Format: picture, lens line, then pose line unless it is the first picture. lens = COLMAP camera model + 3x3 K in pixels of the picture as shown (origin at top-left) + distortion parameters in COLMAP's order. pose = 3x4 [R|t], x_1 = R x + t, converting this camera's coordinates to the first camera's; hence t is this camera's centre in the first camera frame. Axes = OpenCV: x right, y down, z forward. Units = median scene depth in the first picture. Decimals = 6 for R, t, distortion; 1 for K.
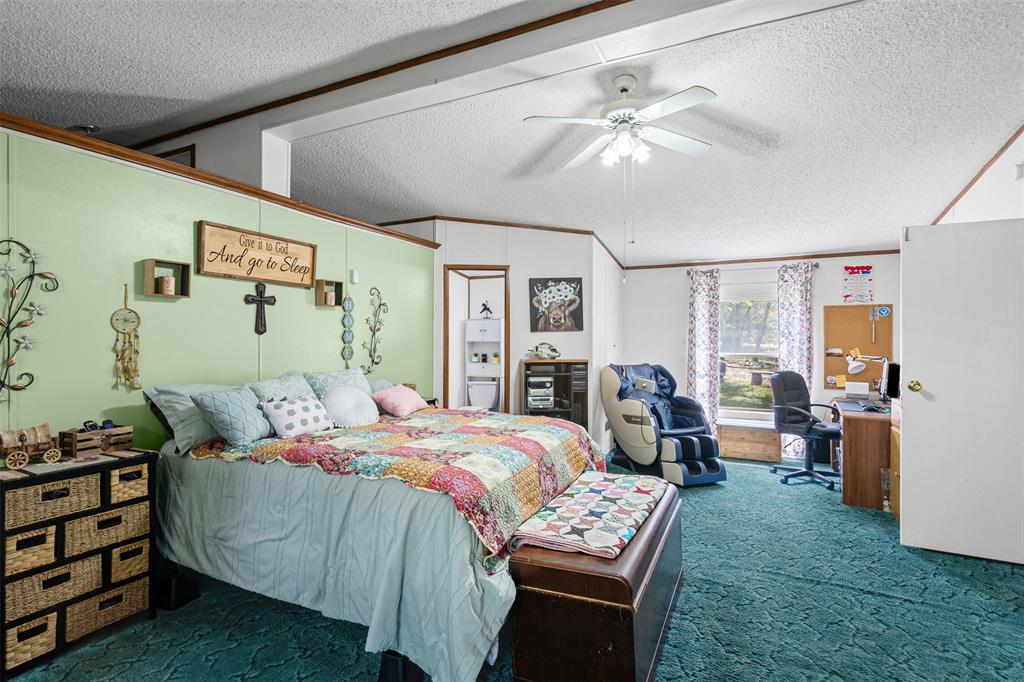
lens RADIAL K [[503.6, 0, 511.7], [0, 503.6, 336.8], [0, 0, 1]] dist [0.003109, 0.000617]
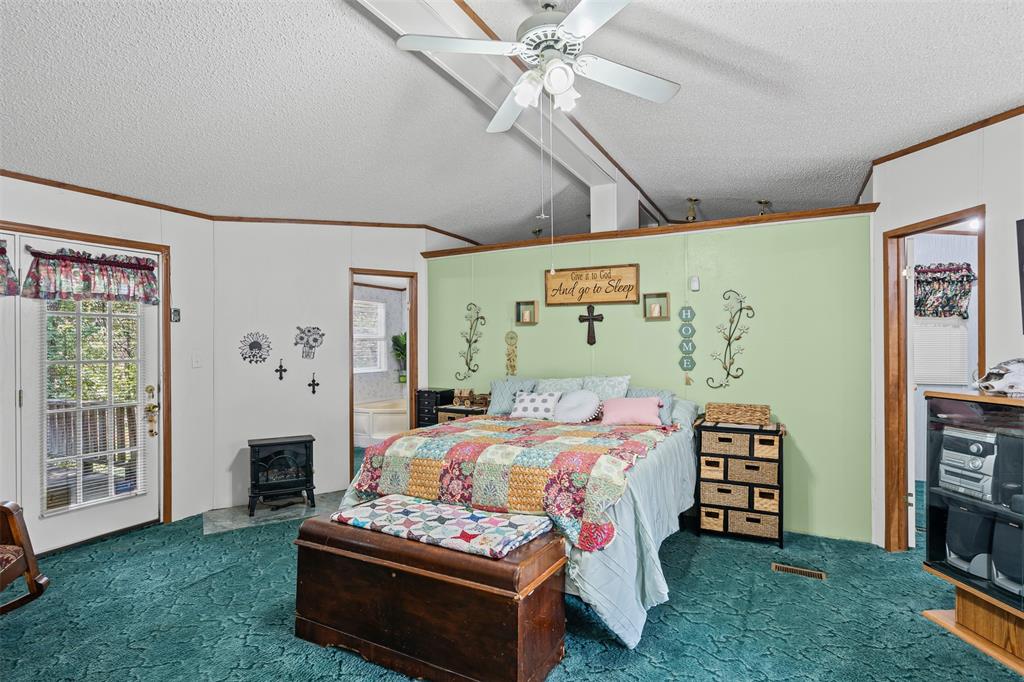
lens RADIAL K [[503.6, 0, 514.0], [0, 503.6, 346.1], [0, 0, 1]] dist [0.003109, 0.000617]
pose [[-0.039281, -0.005049, -0.999215, 0.773401], [0.000479, 0.999987, -0.005072, 0.003945], [0.999228, -0.000678, -0.039278, 0.826220]]
